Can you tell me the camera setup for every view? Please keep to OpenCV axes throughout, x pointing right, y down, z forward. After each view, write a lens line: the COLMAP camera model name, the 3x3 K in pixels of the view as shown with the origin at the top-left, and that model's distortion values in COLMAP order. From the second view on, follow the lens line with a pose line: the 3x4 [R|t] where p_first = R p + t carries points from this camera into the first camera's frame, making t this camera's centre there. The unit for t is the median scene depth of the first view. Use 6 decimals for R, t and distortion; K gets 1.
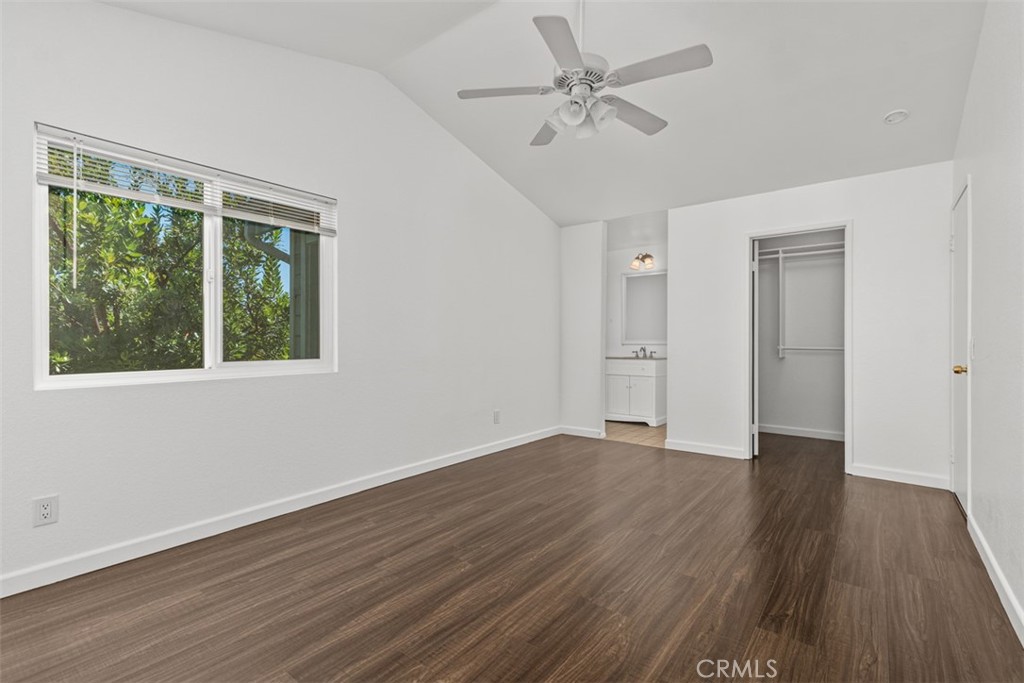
lens RADIAL K [[464.3, 0, 512.0], [0, 464.3, 341.5], [0, 0, 1]] dist [0.004884, 0.000516]
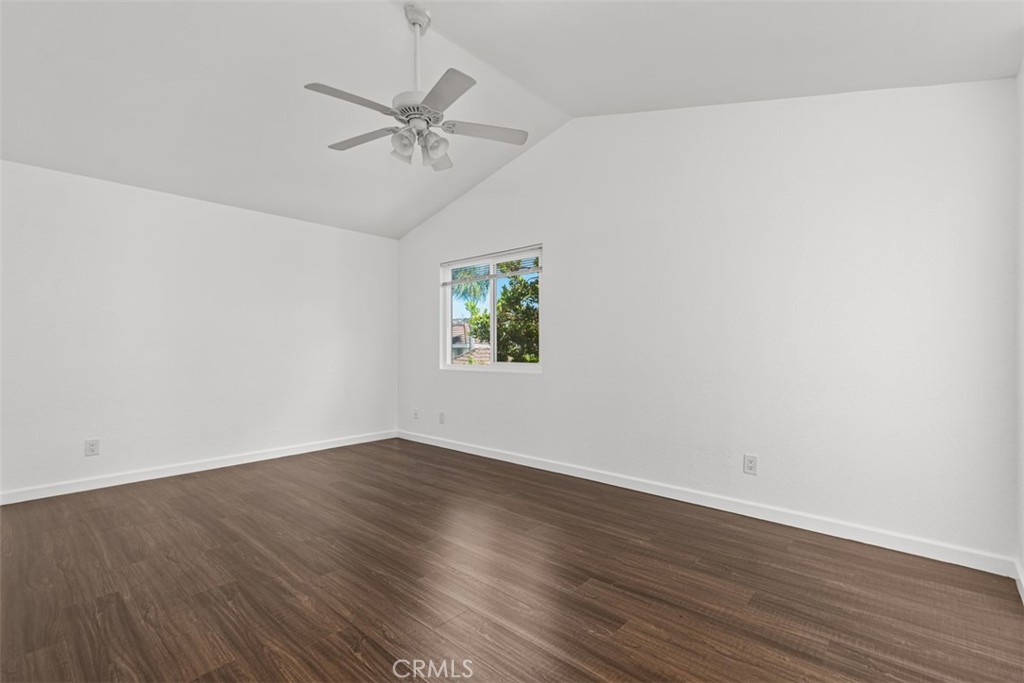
lens RADIAL K [[464.3, 0, 512.0], [0, 464.3, 341.5], [0, 0, 1]] dist [0.004884, 0.000516]
pose [[-0.063887, -0.010420, -0.997903, 0.997760], [-0.003804, 0.999941, -0.010198, -0.012765], [0.997950, 0.003144, -0.063923, 1.045582]]
